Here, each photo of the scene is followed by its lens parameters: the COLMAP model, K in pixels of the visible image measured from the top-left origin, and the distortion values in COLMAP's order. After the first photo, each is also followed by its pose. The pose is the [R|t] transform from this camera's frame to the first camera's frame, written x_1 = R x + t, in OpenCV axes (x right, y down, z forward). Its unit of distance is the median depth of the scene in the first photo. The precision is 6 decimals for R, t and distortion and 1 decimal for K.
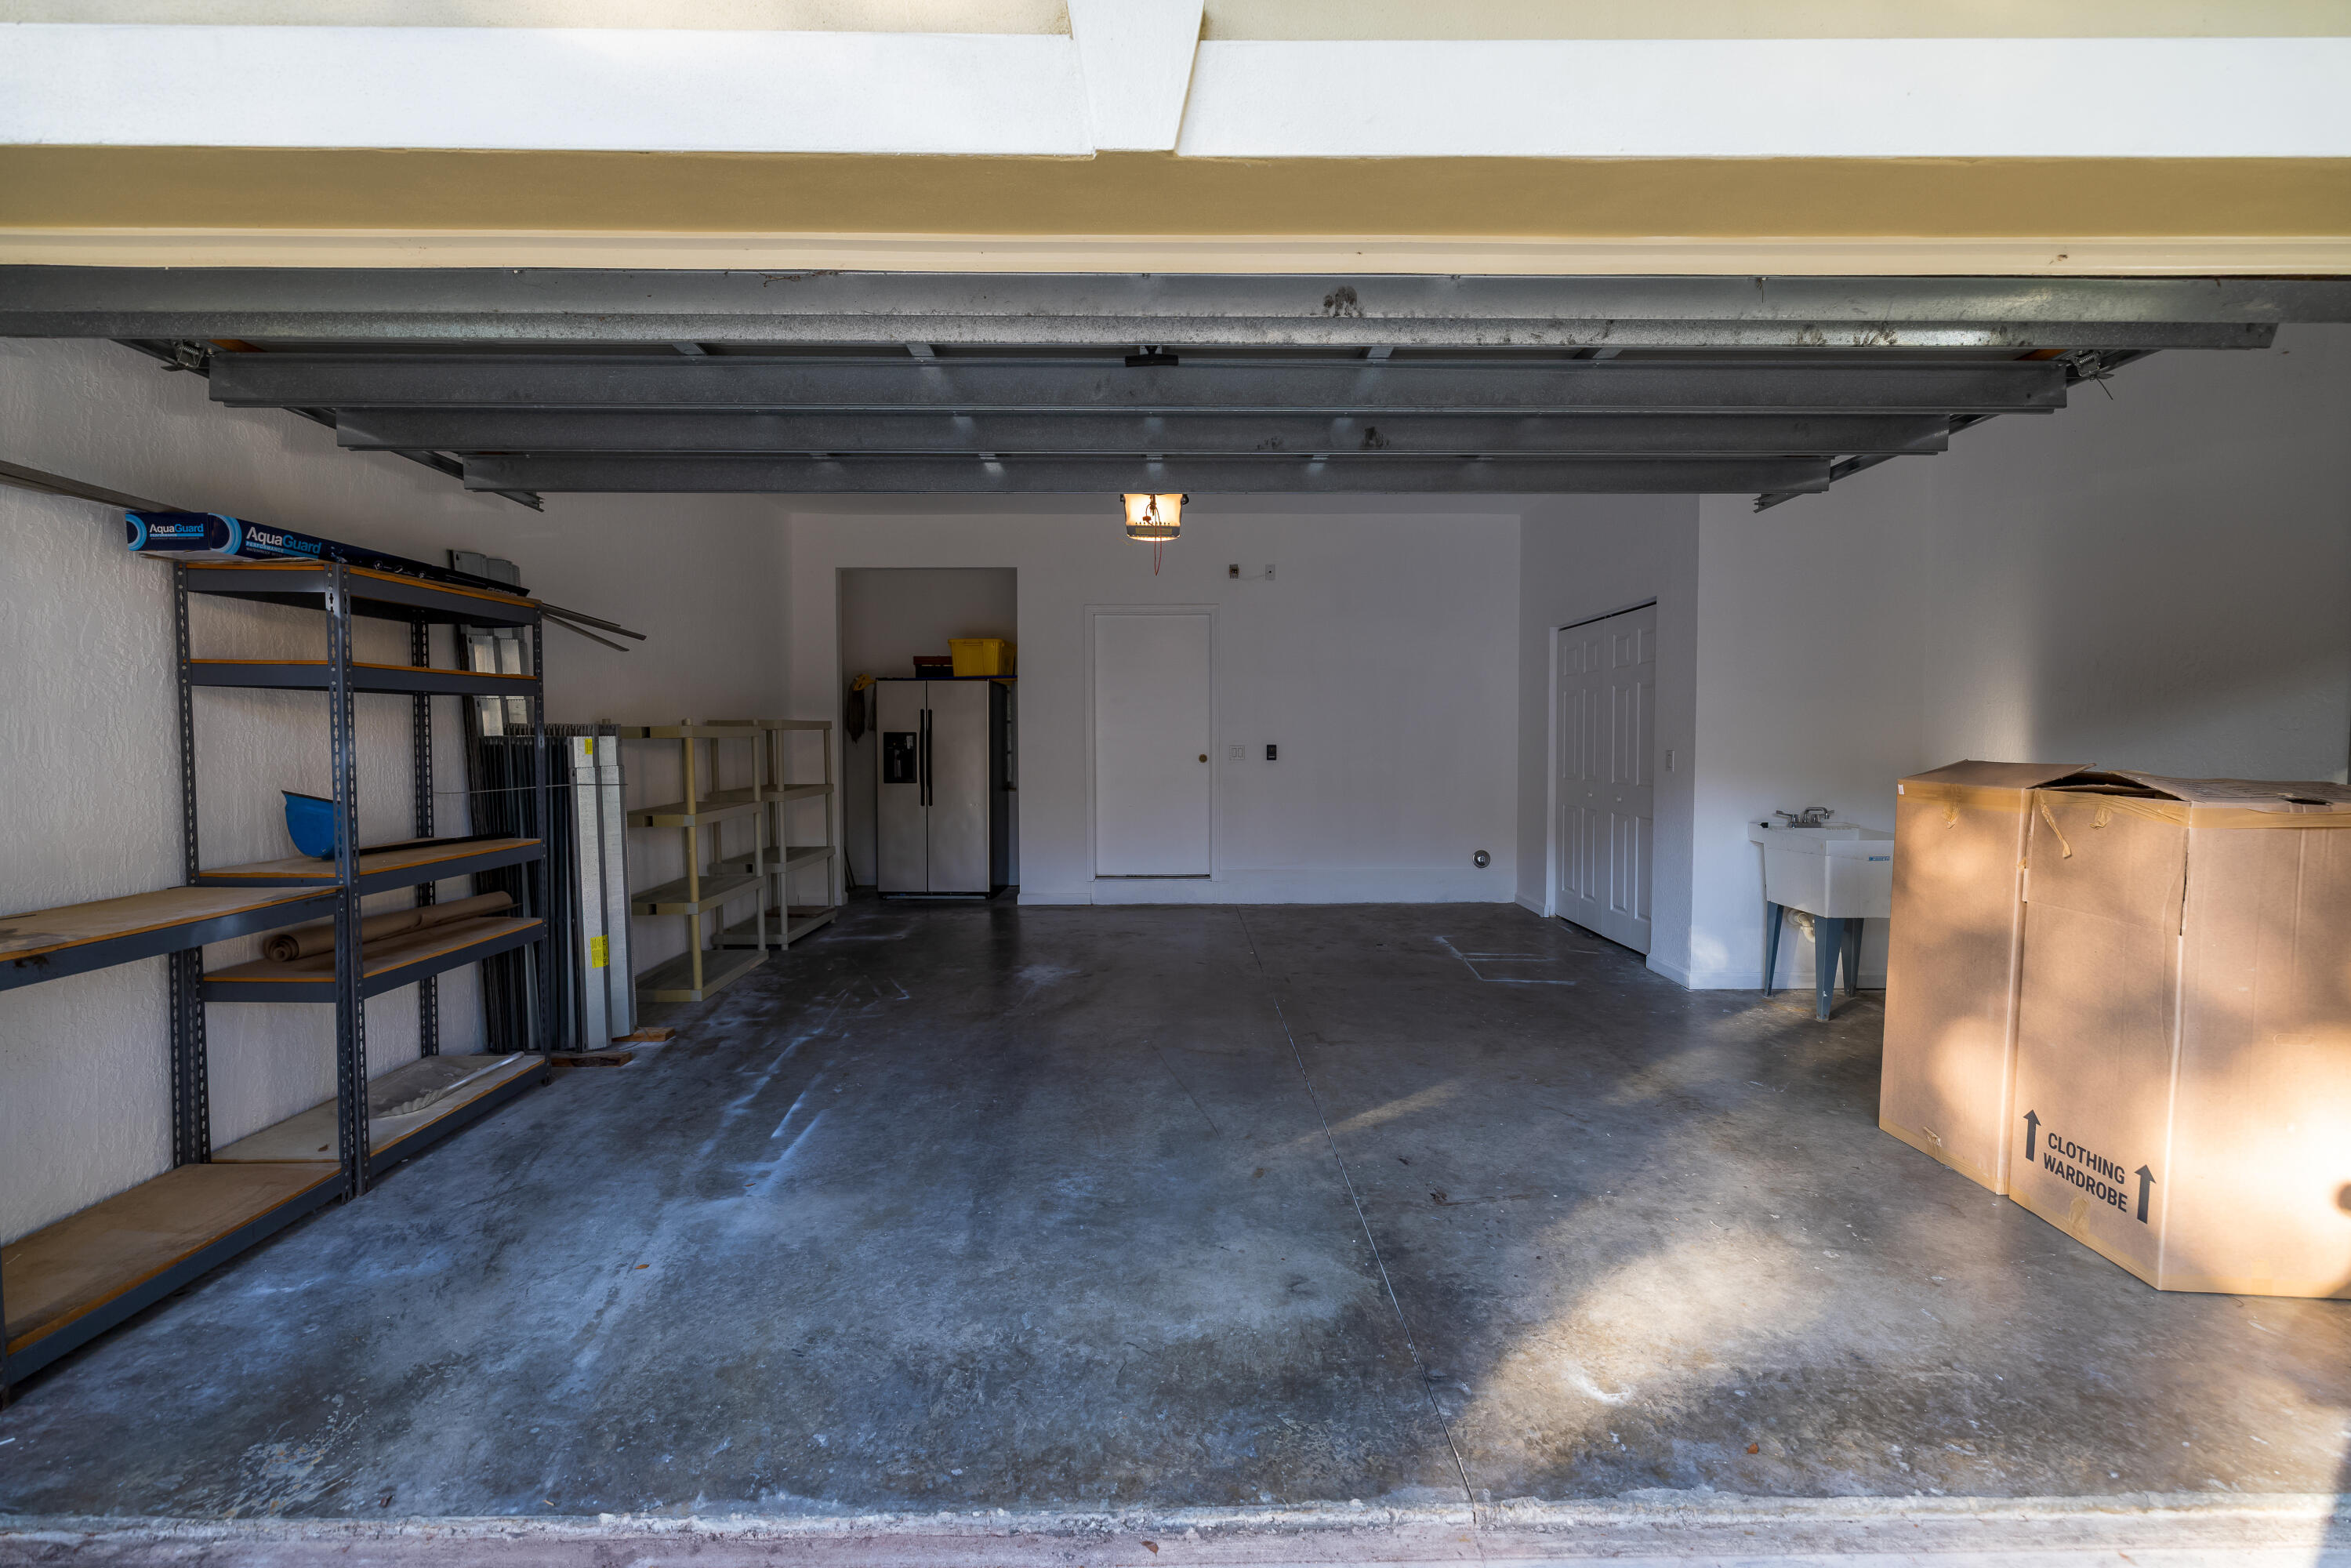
lens RADIAL K [[986.3, 0, 1176.5], [0, 986.3, 781.6], [0, 0, 1]] dist [0.003315, 0.000204]
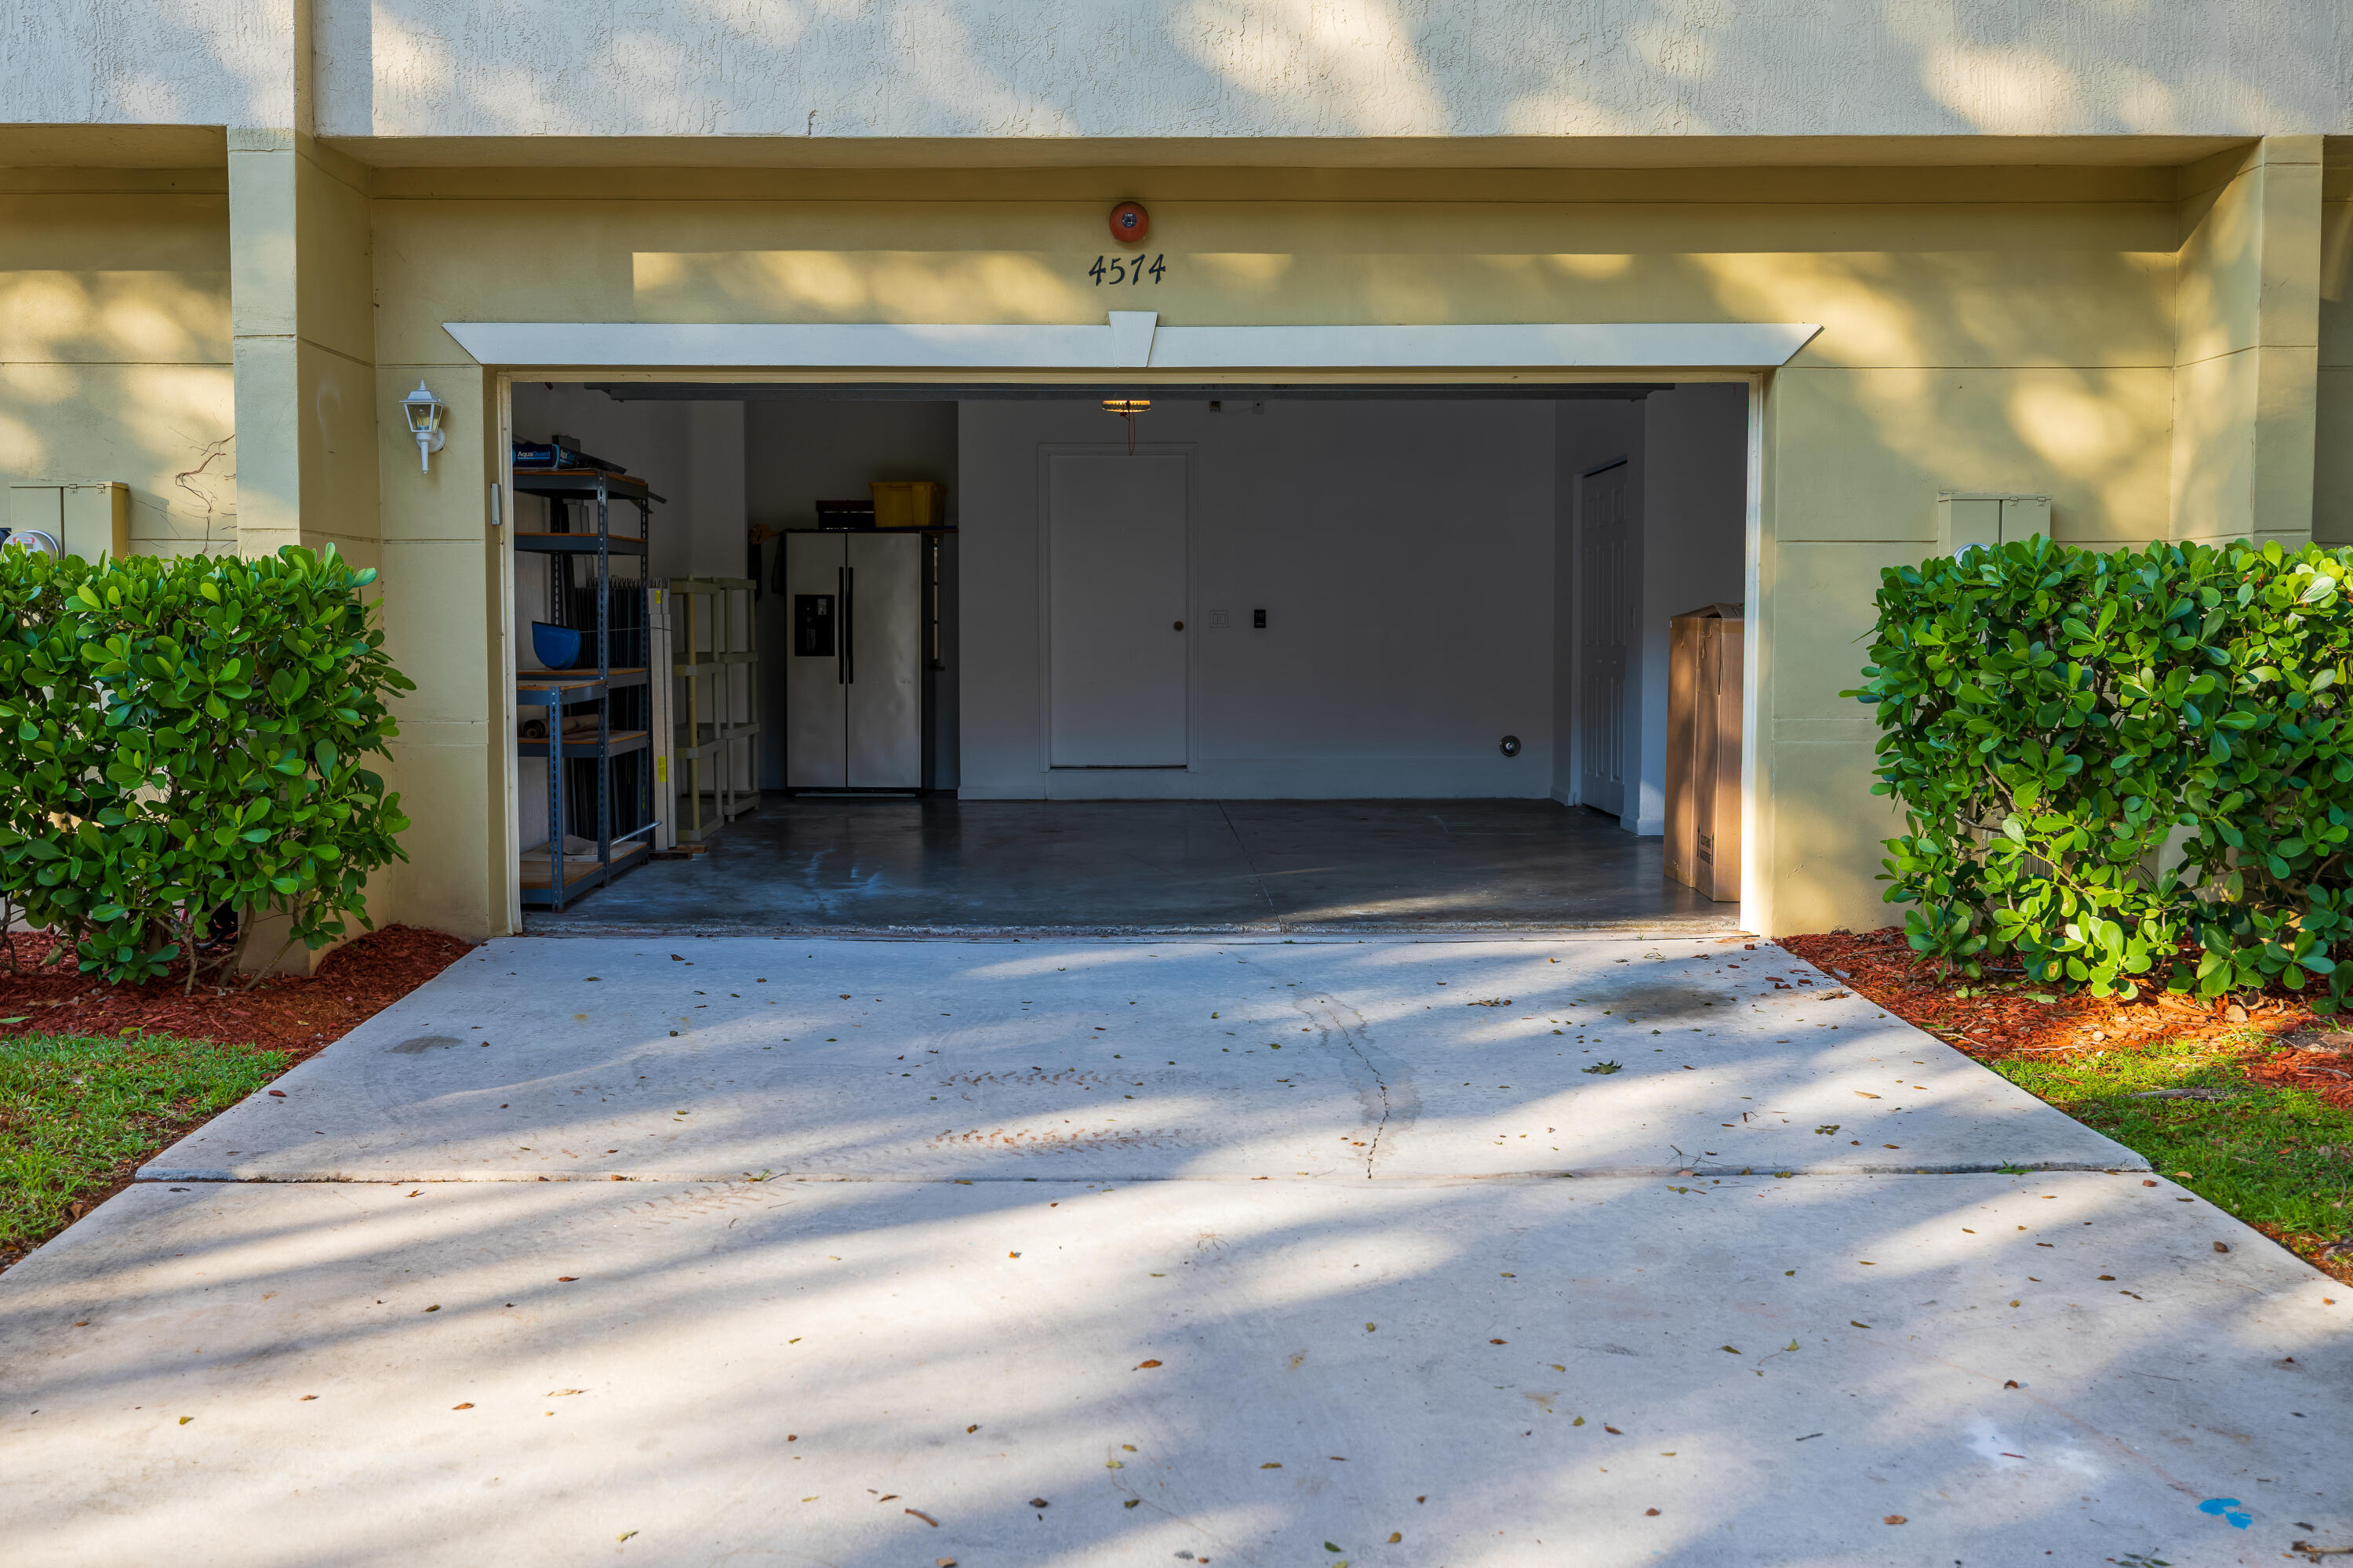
lens RADIAL K [[2377.6, 0, 1175.0], [0, 2377.6, 783.3], [0, 0, 1]] dist [0.023633, 0.000000]
pose [[0.999922, 0.000763, 0.012471, -0.001423], [-0.000963, 0.999871, 0.016045, 0.076812], [-0.012458, -0.016055, 0.999793, -1.013053]]
